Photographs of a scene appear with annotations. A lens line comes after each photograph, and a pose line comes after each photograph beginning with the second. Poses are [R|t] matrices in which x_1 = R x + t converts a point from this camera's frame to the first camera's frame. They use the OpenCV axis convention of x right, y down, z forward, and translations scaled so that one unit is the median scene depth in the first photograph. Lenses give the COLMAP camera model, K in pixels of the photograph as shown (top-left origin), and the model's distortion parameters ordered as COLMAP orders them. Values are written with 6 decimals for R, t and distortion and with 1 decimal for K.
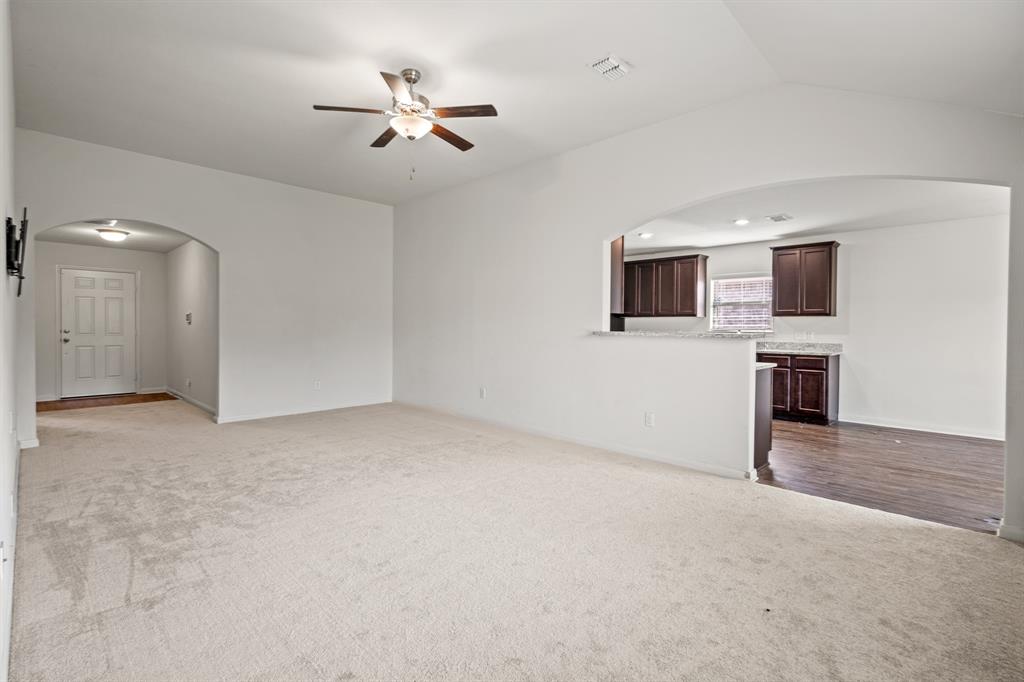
lens RADIAL K [[473.7, 0, 511.9], [0, 473.7, 330.5], [0, 0, 1]] dist [0.012759, -0.003493]
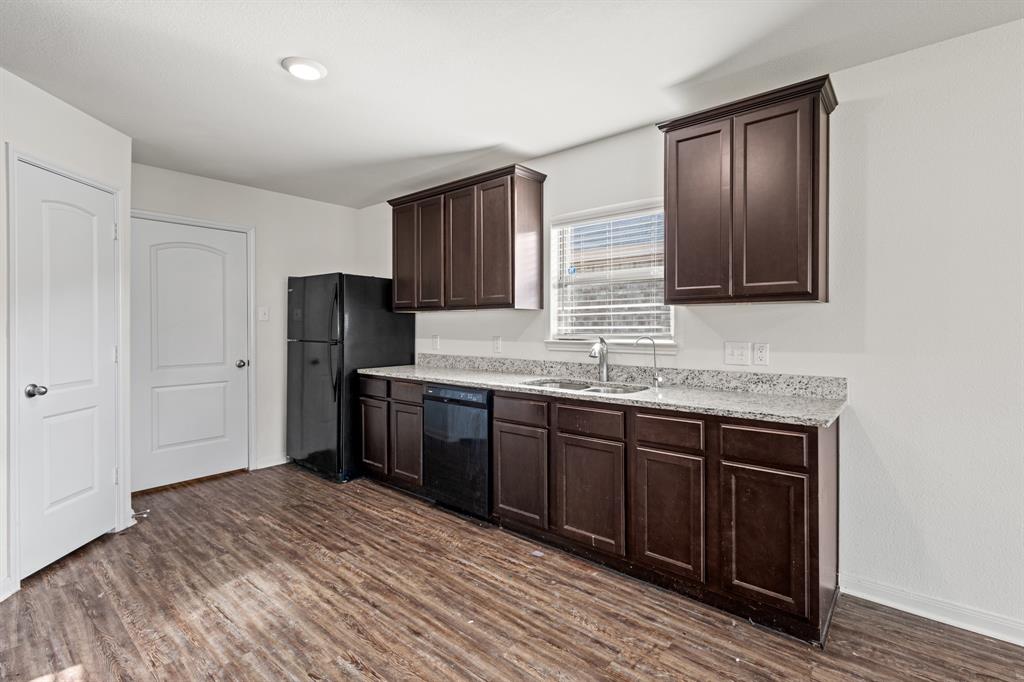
lens RADIAL K [[473.7, 0, 510.4], [0, 473.7, 327.0], [0, 0, 1]] dist [0.012759, -0.003493]
pose [[0.997387, -0.003822, 0.072139, 0.399262], [0.004612, 0.999931, -0.010786, -0.008044], [-0.072093, 0.011091, 0.997336, 0.634572]]
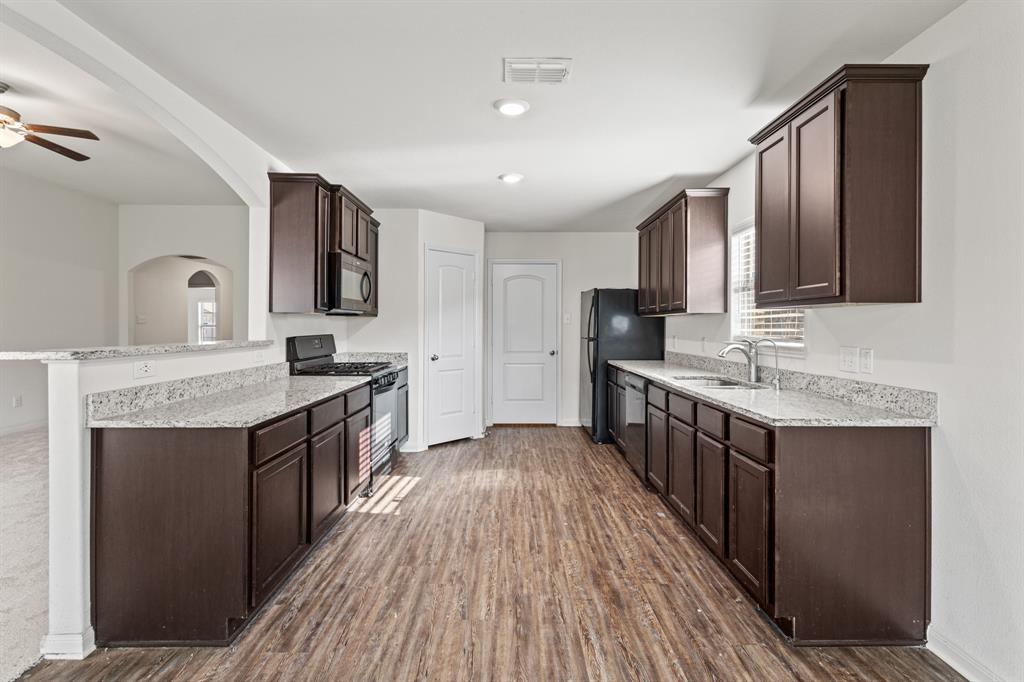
lens RADIAL K [[473.7, 0, 513.2], [0, 473.7, 323.2], [0, 0, 1]] dist [0.012759, -0.003493]
pose [[0.704445, -0.005189, -0.709739, 0.695297], [-0.010928, 0.999775, -0.018155, -0.007522], [0.709674, 0.020545, 0.704231, 0.577488]]
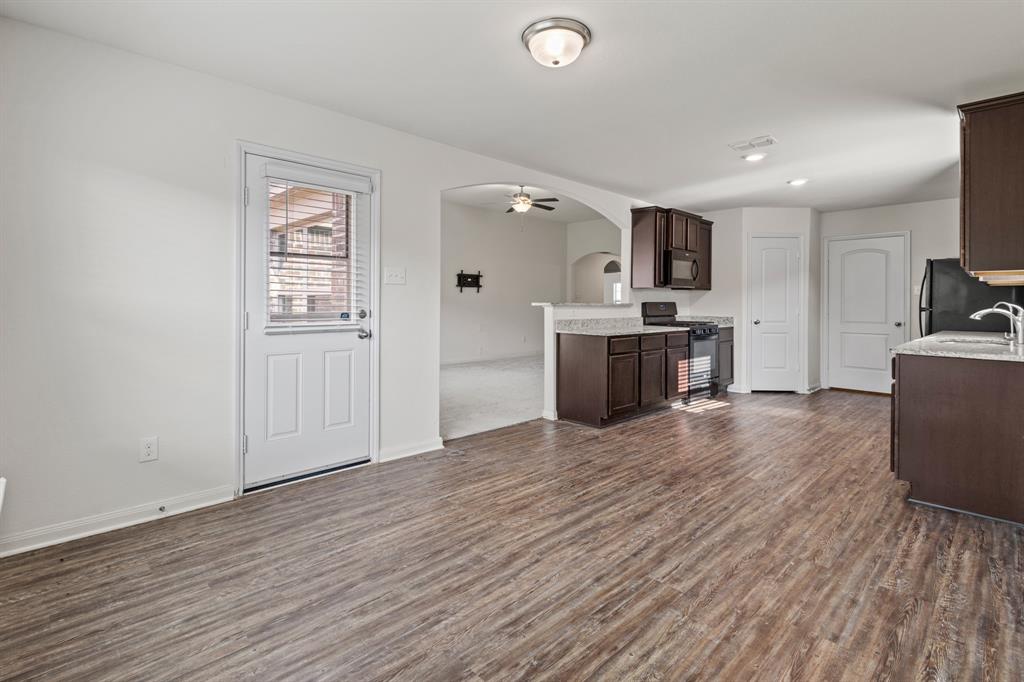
lens RADIAL K [[473.7, 0, 511.0], [0, 473.7, 300.0], [0, 0, 1]] dist [0.012759, -0.003493]
pose [[-0.030855, -0.006846, -0.999500, 1.054566], [-0.023334, 0.999709, -0.006127, 0.008426], [0.999251, 0.023134, -0.031006, 0.551540]]
